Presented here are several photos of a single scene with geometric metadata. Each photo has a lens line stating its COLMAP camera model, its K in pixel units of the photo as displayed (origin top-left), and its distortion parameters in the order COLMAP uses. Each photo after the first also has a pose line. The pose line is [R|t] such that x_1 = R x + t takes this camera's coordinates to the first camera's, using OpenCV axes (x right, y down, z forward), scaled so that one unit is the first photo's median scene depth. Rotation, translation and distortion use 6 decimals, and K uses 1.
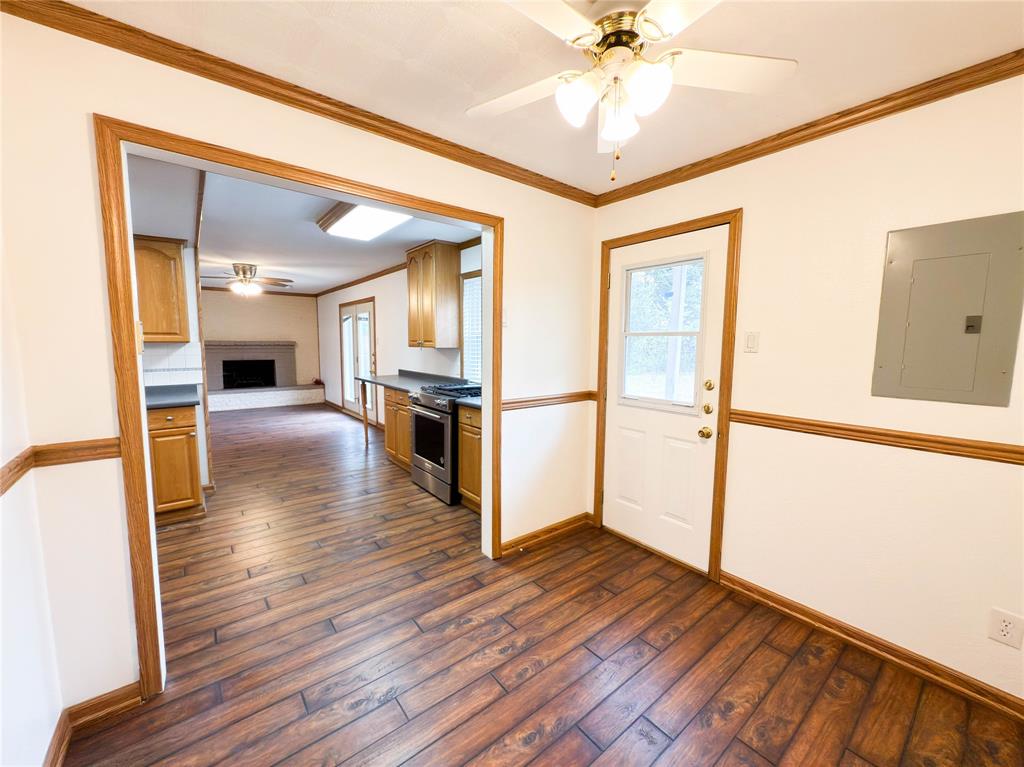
lens RADIAL K [[406.1, 0, 509.5], [0, 406.1, 385.3], [0, 0, 1]] dist [-0.002272, 0.001082]
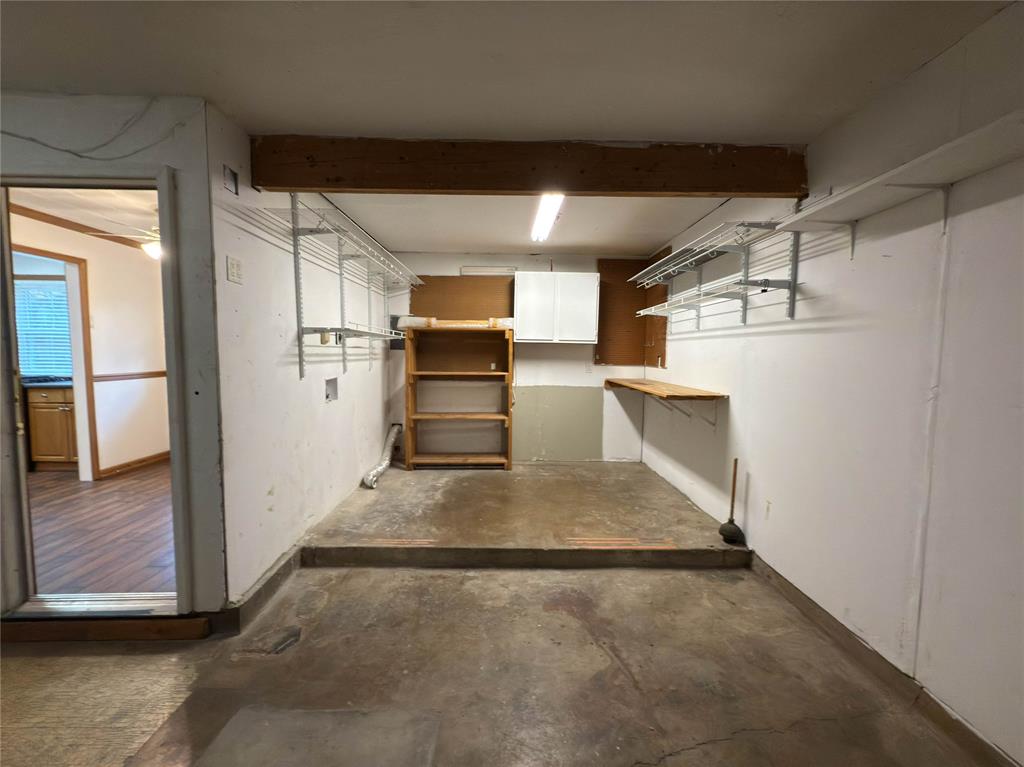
lens RADIAL K [[406.1, 0, 512.7], [0, 406.1, 384.1], [0, 0, 1]] dist [-0.002272, 0.001082]
pose [[0.613446, -0.063715, 0.787162, -0.232310], [0.072118, 0.997095, 0.024505, 0.134827], [-0.786437, 0.041736, 0.616259, -1.094240]]
